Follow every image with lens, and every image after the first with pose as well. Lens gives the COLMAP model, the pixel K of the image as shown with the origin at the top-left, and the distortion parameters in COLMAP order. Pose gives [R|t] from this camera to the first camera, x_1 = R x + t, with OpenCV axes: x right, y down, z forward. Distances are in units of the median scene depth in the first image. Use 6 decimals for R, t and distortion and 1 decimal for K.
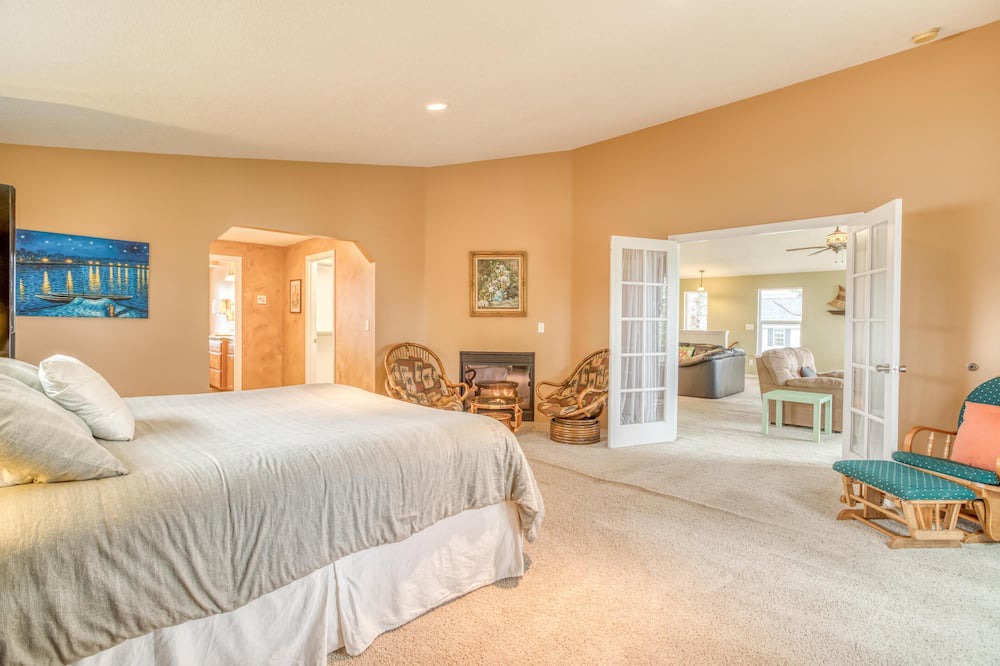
lens RADIAL K [[491.0, 0, 495.7], [0, 491.0, 326.3], [0, 0, 1]] dist [-0.017518, 0.002565]
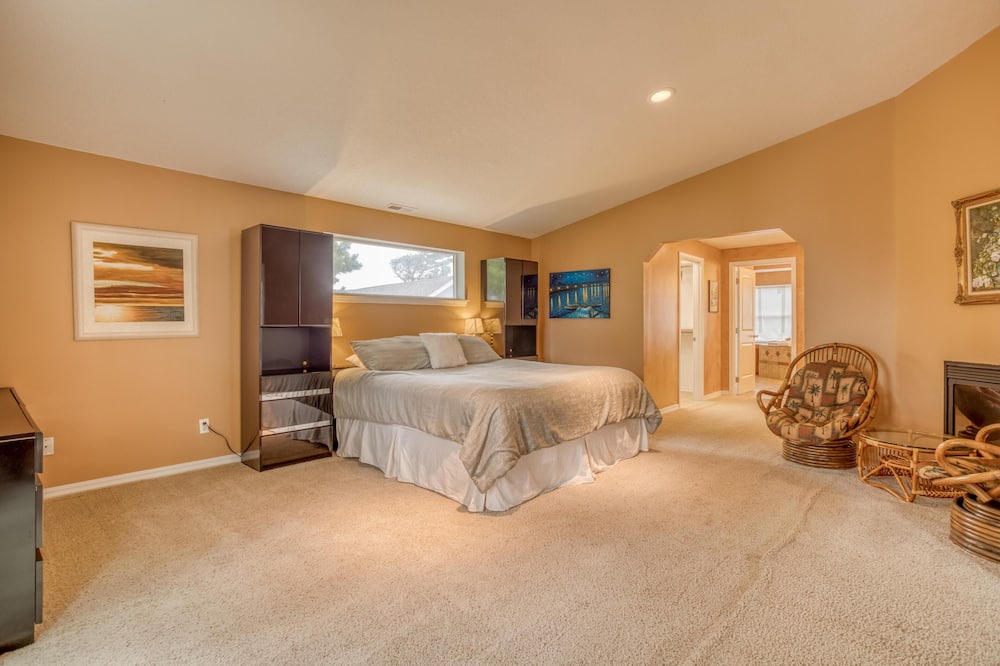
lens RADIAL K [[491.0, 0, 520.3], [0, 491.0, 326.7], [0, 0, 1]] dist [-0.017518, 0.002565]
pose [[0.066774, -0.001792, -0.997767, 0.807999], [-0.000315, 0.999998, -0.001817, 0.013228], [0.997768, 0.000435, 0.066773, 0.639979]]
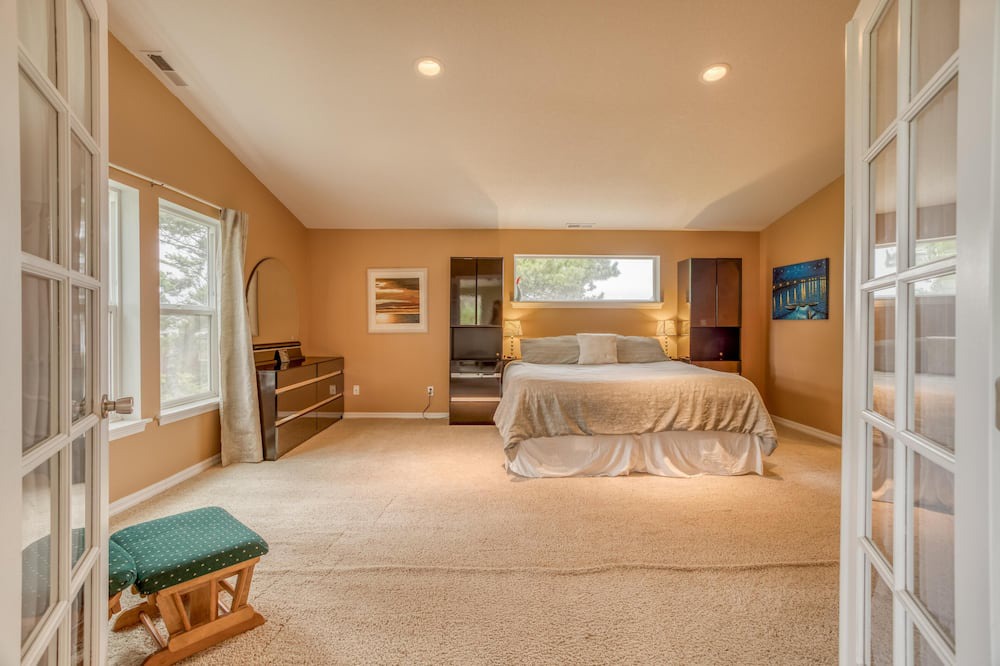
lens RADIAL K [[491.0, 0, 501.5], [0, 491.0, 329.3], [0, 0, 1]] dist [-0.017518, 0.002565]
pose [[-0.680520, -0.003396, -0.732721, 0.759857], [-0.009720, 0.999943, 0.004393, 0.011260], [0.732665, 0.010112, -0.680515, 1.269157]]
